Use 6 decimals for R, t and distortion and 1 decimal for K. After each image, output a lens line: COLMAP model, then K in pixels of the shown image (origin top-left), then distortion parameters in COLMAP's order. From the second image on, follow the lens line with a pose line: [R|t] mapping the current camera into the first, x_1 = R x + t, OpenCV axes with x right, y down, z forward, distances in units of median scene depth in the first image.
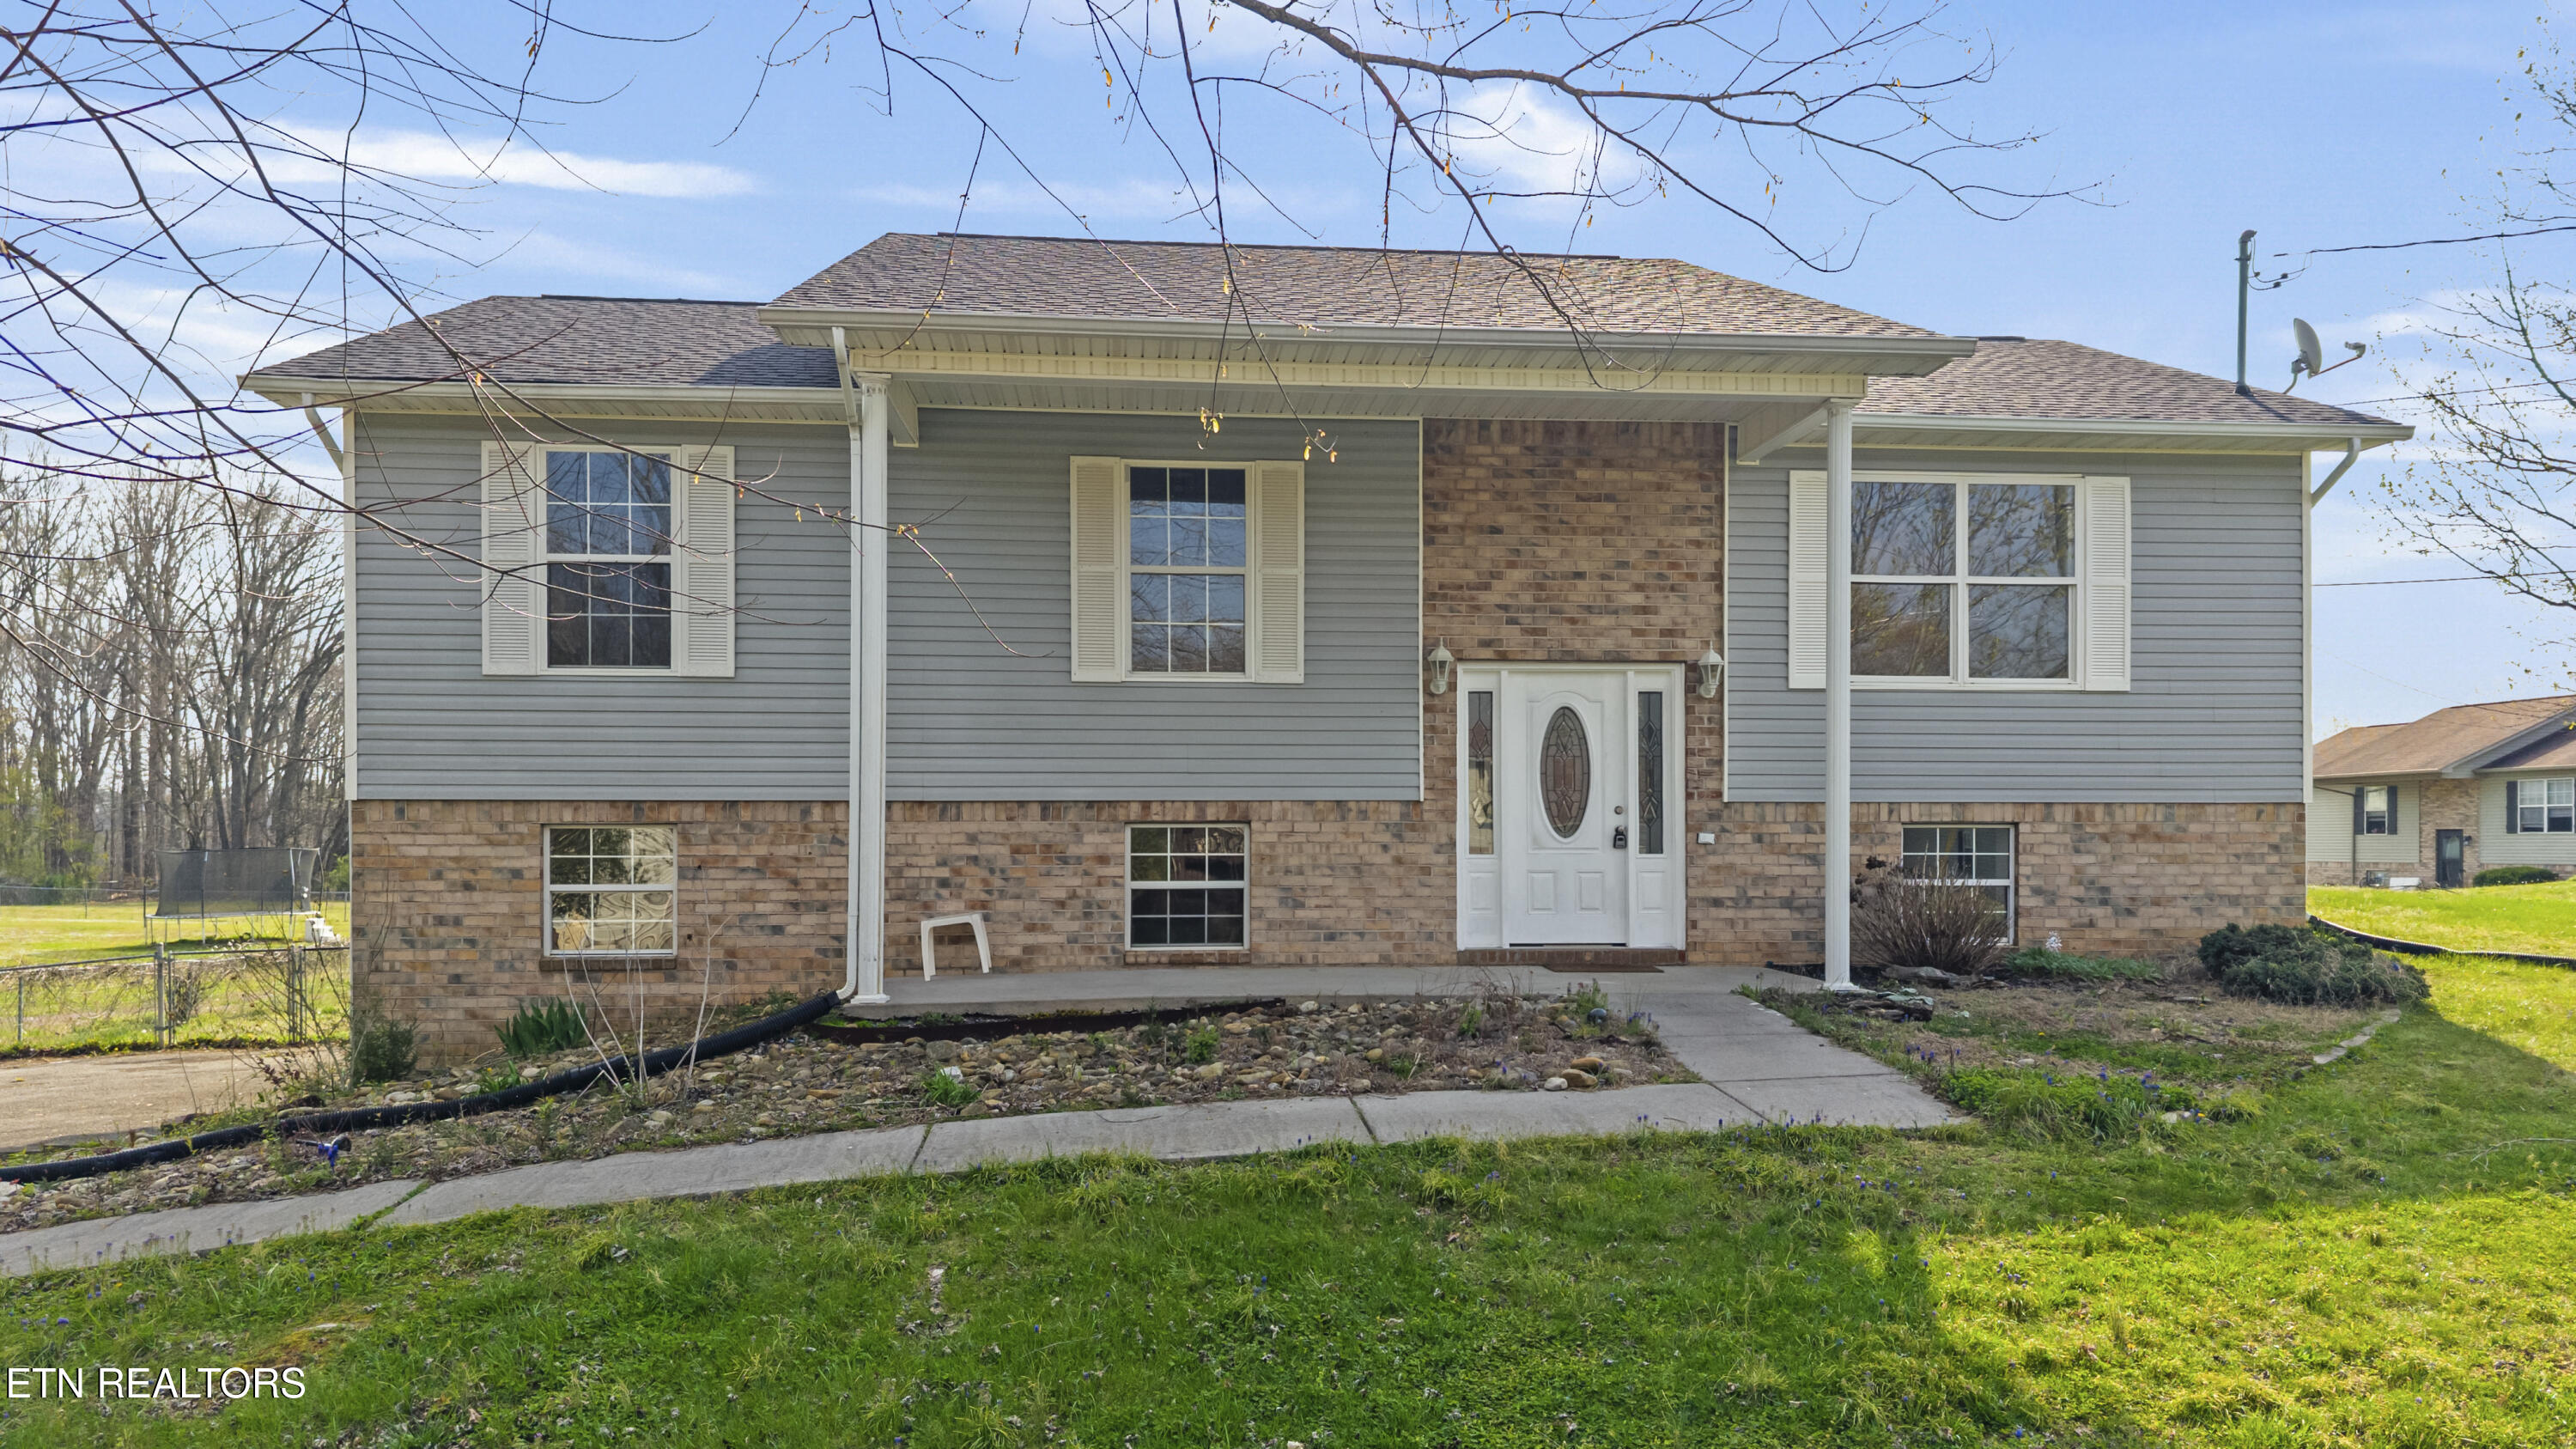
lens RADIAL K [[1818.5, 0, 1329.5], [0, 1818.5, 848.9], [0, 0, 1]] dist [-0.006111, 0.007788]
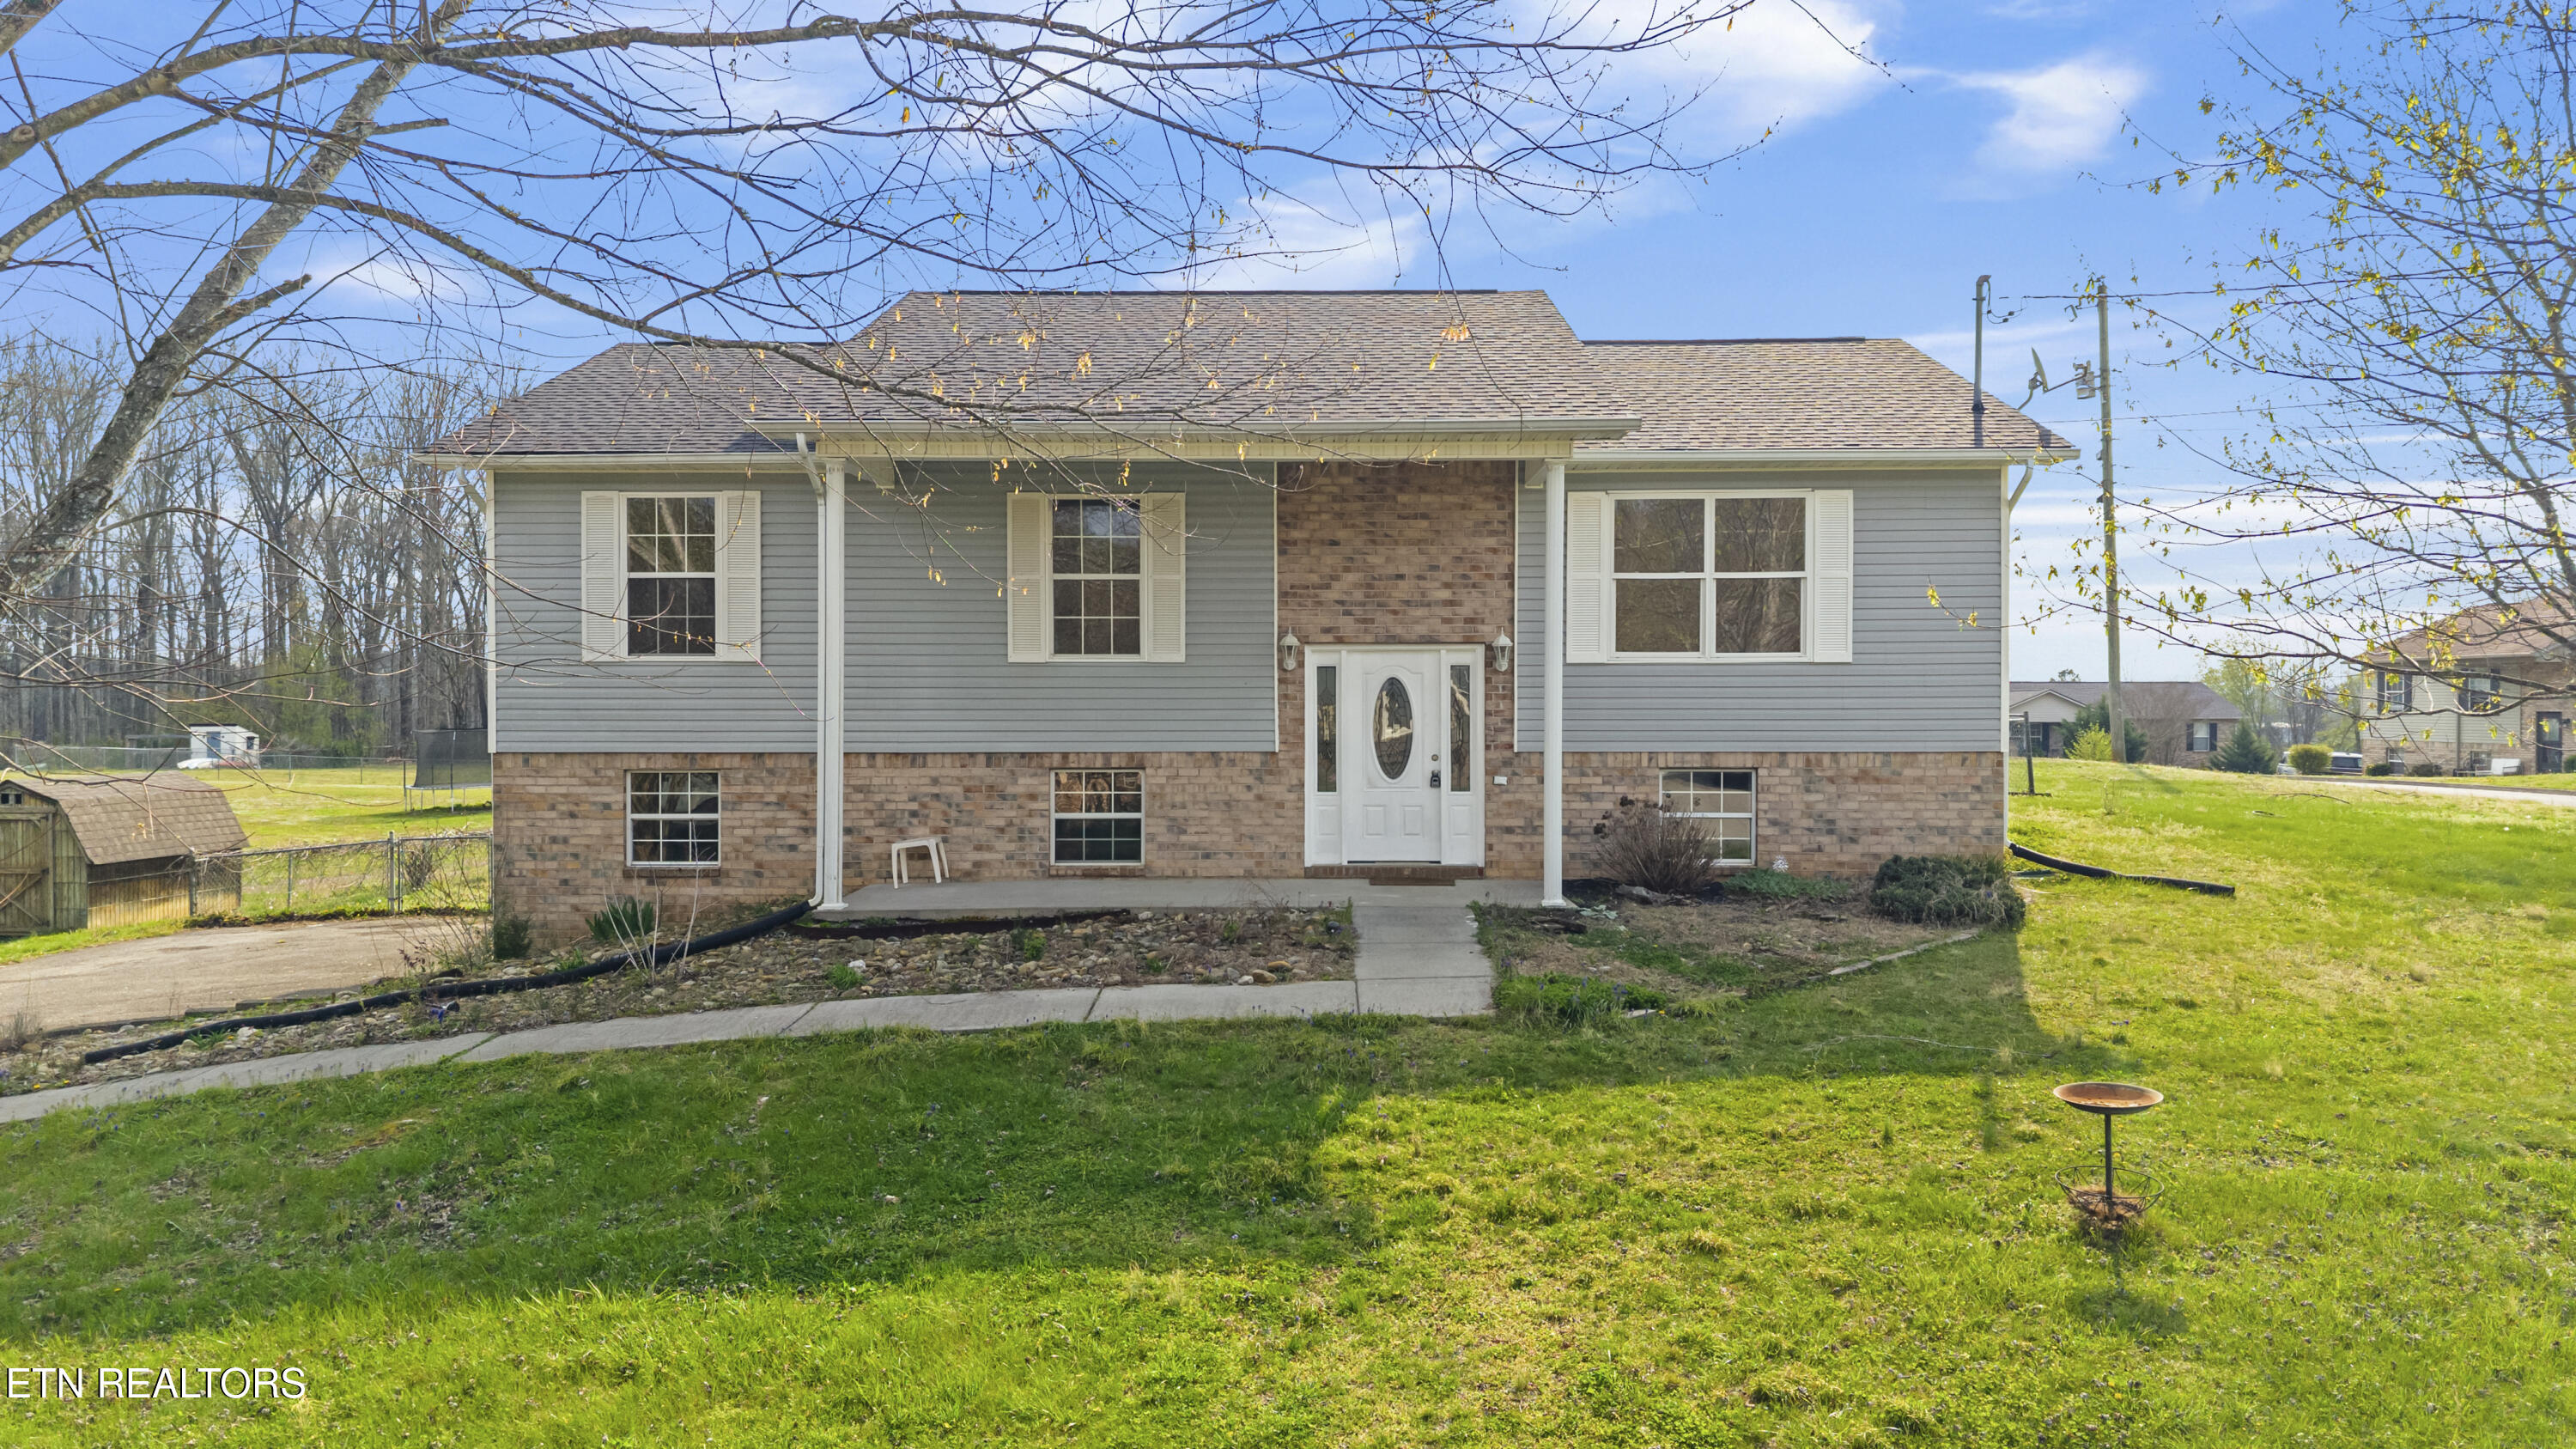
lens RADIAL K [[1722.9, 0, 1296.7], [0, 1722.9, 722.4], [0, 0, 1]] dist [0.000869, -0.005772]
pose [[0.994509, 0.001556, -0.104638, 0.195697], [-0.001348, 0.999997, 0.002052, -0.050373], [0.104641, -0.001900, 0.994508, -0.226177]]
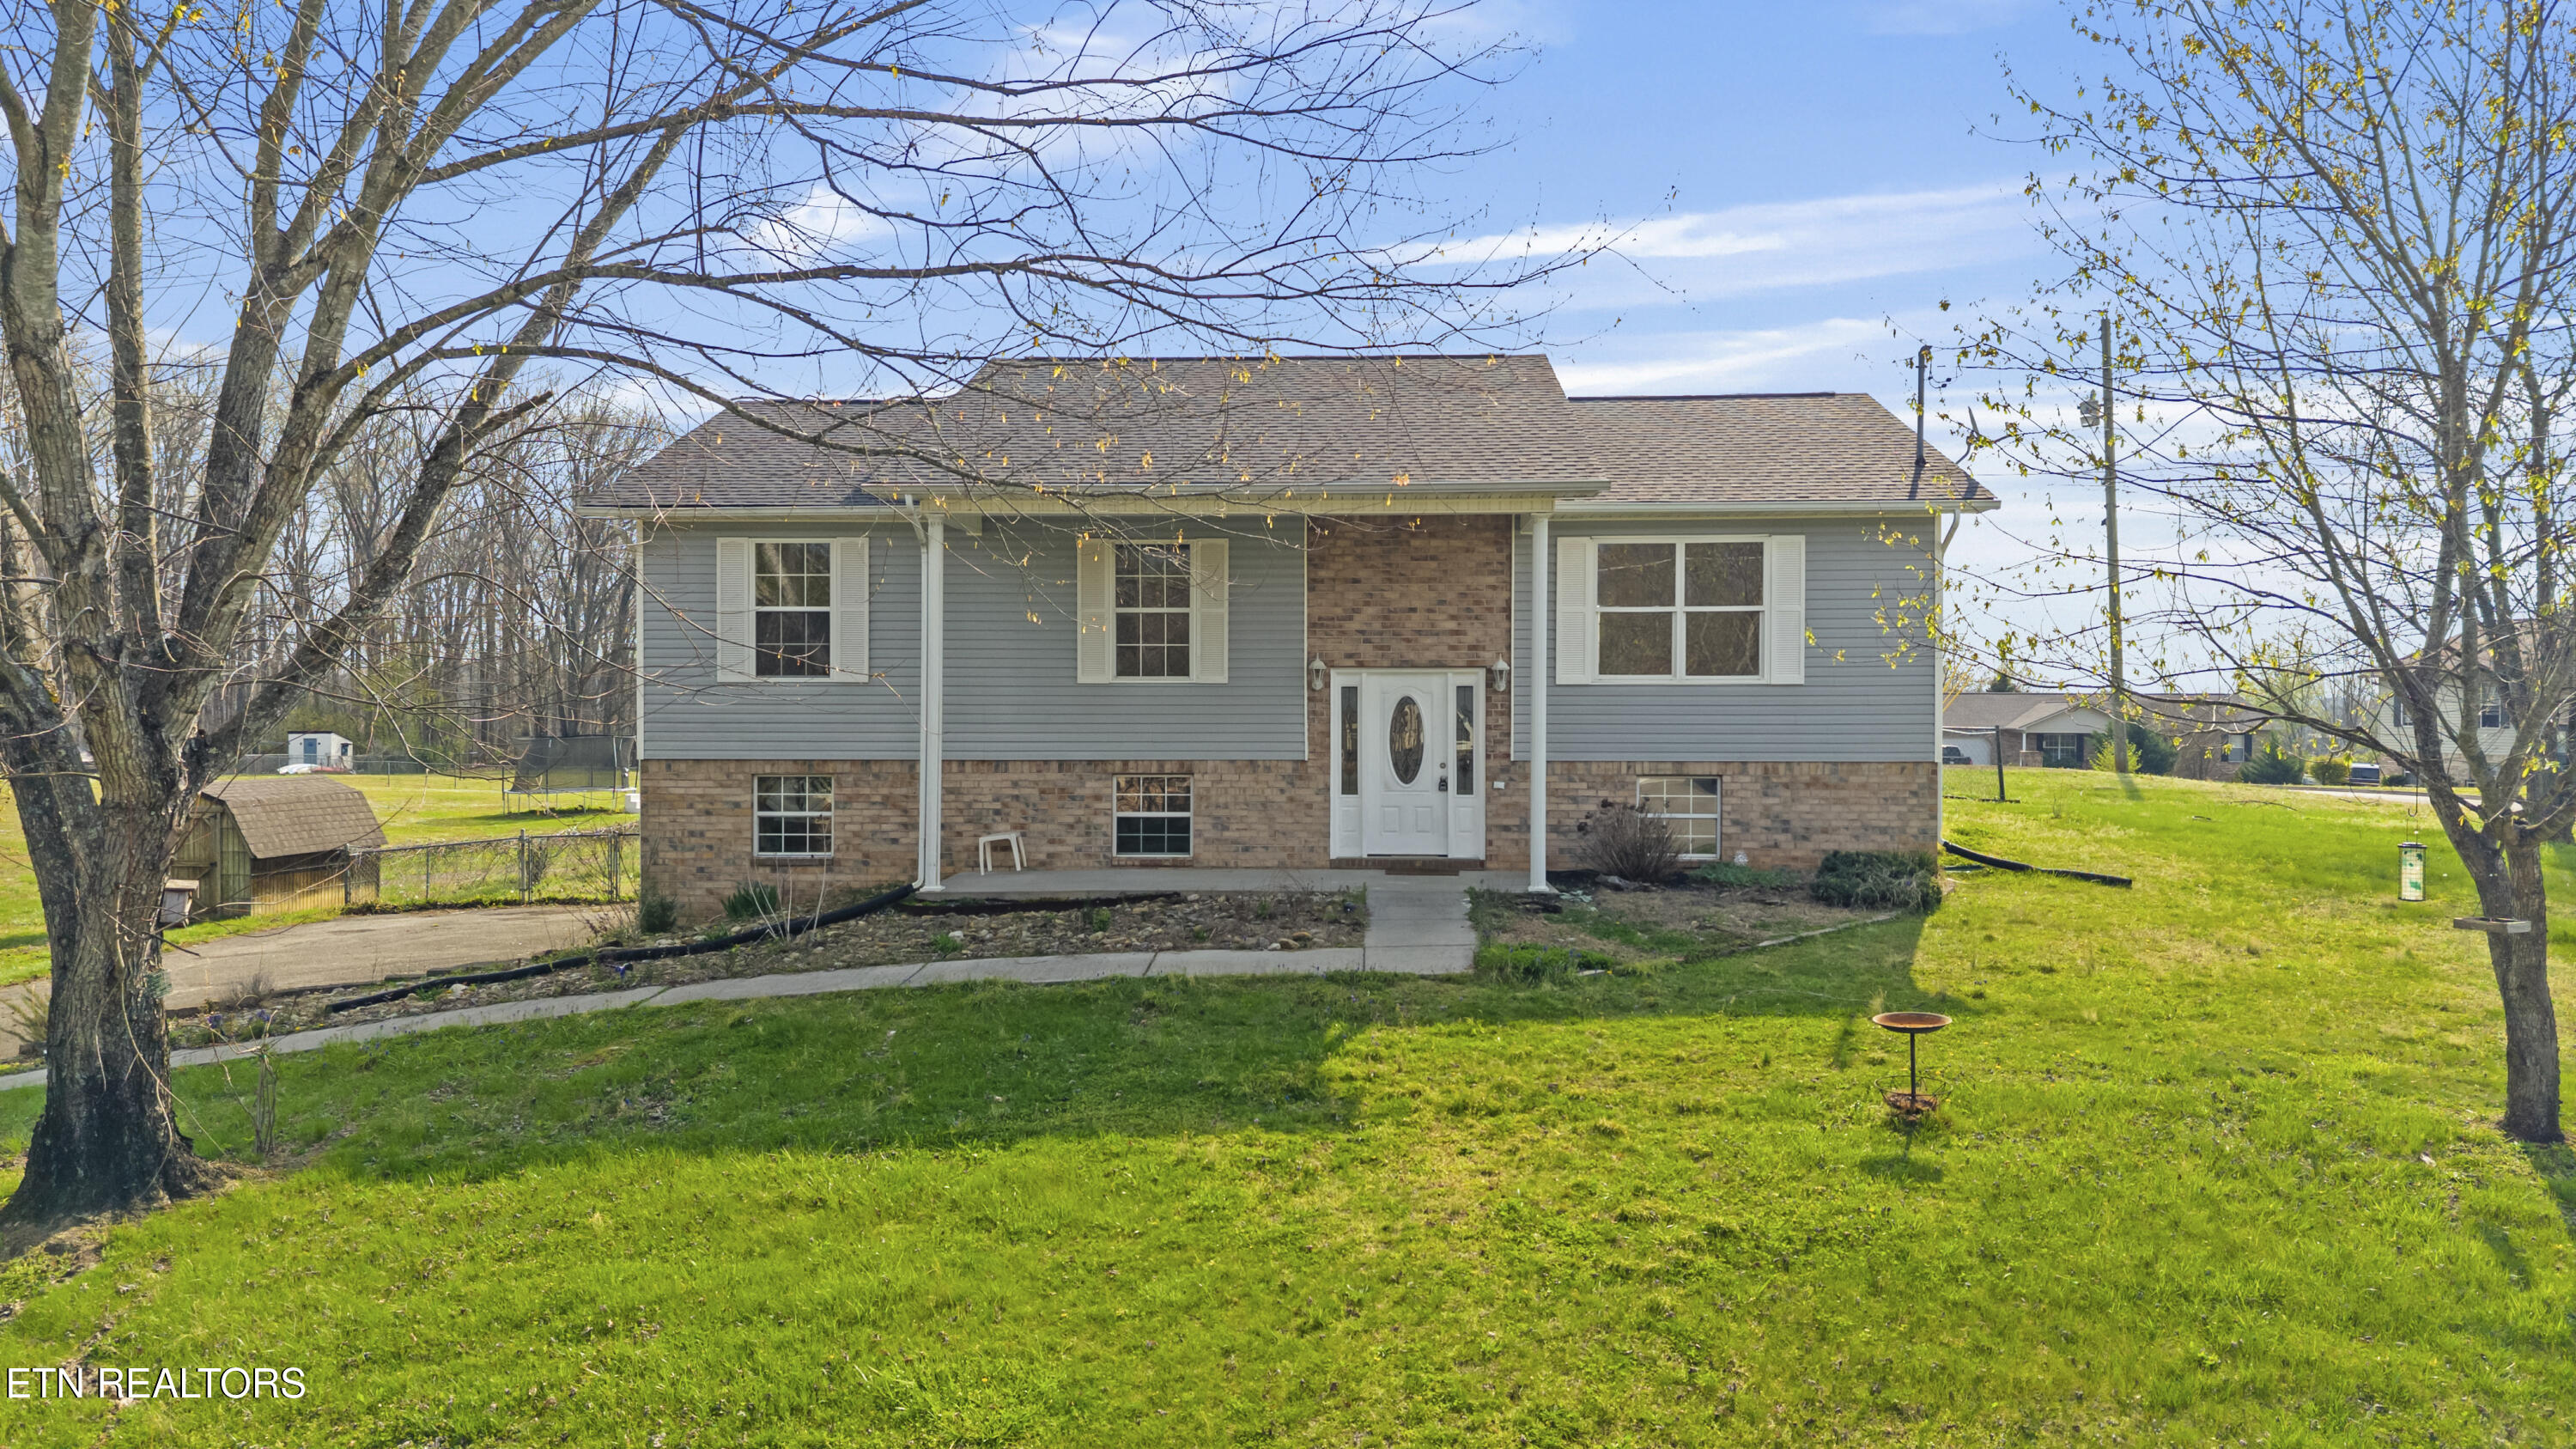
lens RADIAL K [[1670.4, 0, 1296.8], [0, 1670.4, 723.7], [0, 0, 1]] dist [0.006823, -0.001213]
pose [[0.991168, 0.002865, -0.132580, 0.229451], [-0.003231, 0.999992, -0.002540, -0.053609], [0.132571, 0.002946, 0.991169, -0.385537]]
